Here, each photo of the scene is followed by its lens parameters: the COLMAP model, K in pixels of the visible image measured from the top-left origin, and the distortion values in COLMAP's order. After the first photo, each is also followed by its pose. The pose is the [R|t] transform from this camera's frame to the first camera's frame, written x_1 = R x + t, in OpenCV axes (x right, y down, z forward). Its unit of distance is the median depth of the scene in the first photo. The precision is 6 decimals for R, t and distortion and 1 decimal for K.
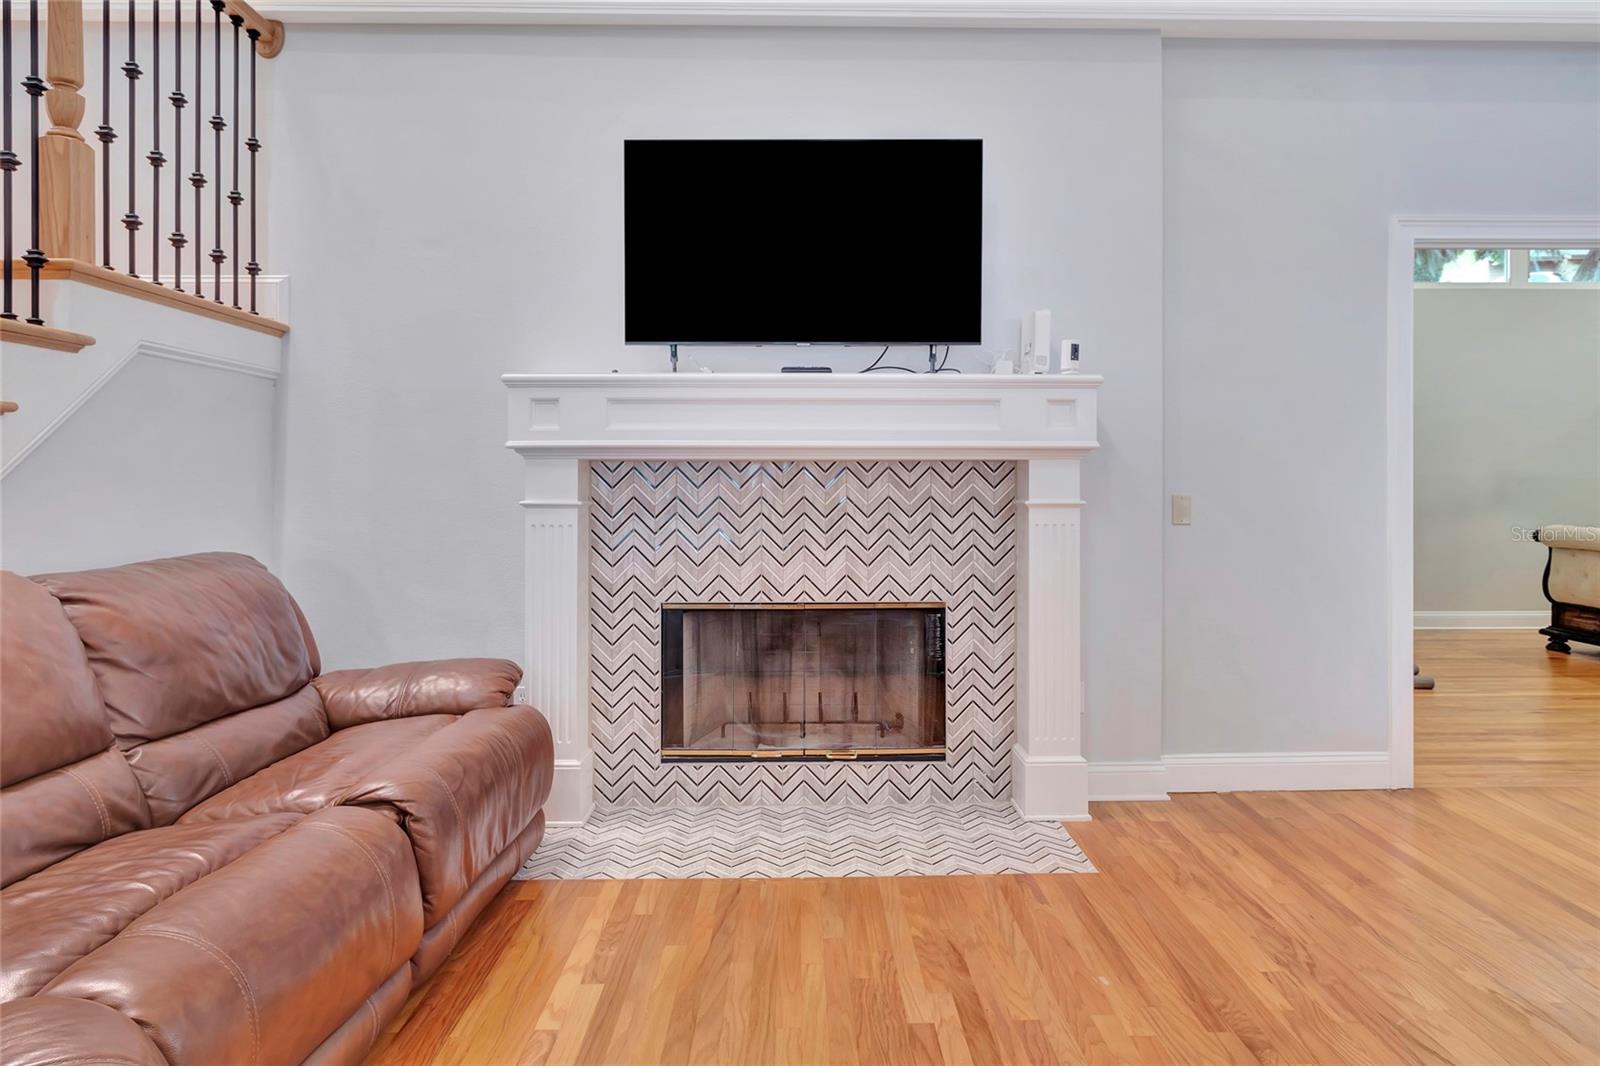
lens RADIAL K [[963.3, 0, 817.6], [0, 963.3, 475.0], [0, 0, 1]] dist [-0.007981, 0.001787]
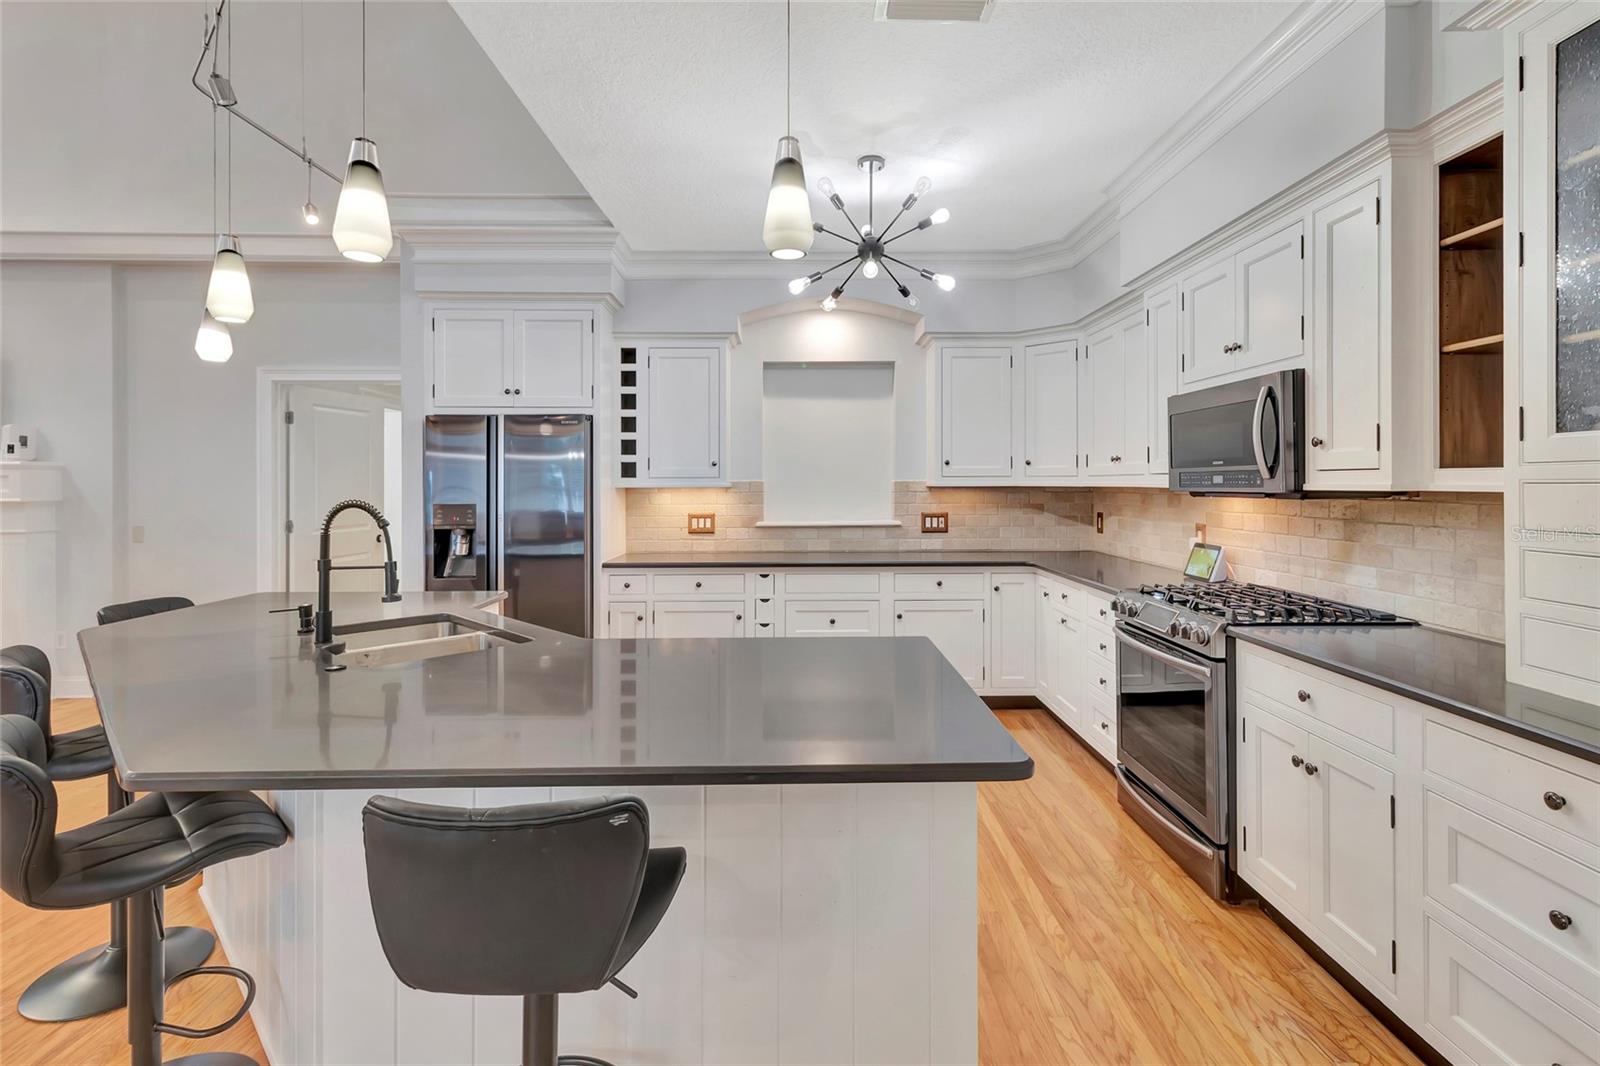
lens RADIAL K [[746.4, 0, 811.7], [0, 746.4, 477.1], [0, 0, 1]] dist [0.006313, -0.000034]
pose [[0.999996, -0.001405, -0.002646, 1.687616], [0.001403, 0.999999, -0.000805, -0.067140], [0.002647, 0.000801, 0.999996, -0.386412]]
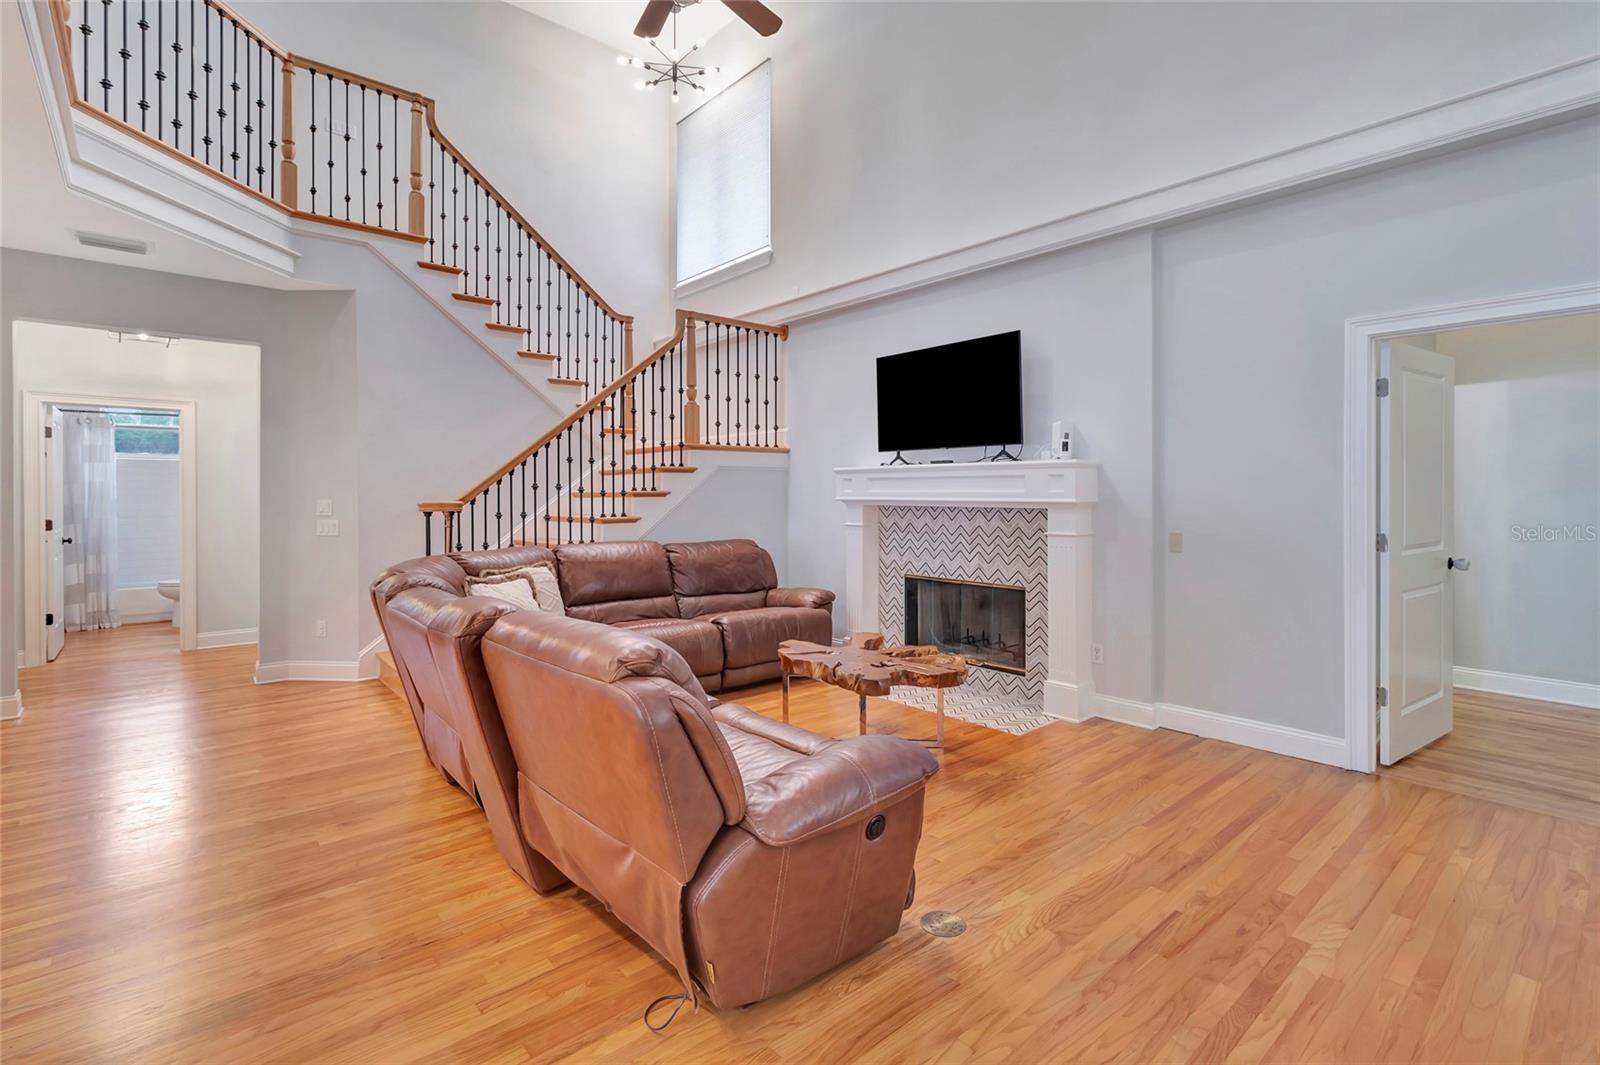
lens RADIAL K [[746.4, 0, 806.1], [0, 746.4, 494.8], [0, 0, 1]] dist [0.006313, -0.000034]
pose [[0.638711, 0.002491, -0.769443, 0.944064], [0.006188, 0.999946, 0.008374, -0.052927], [0.769422, -0.010109, 0.638661, -0.188894]]
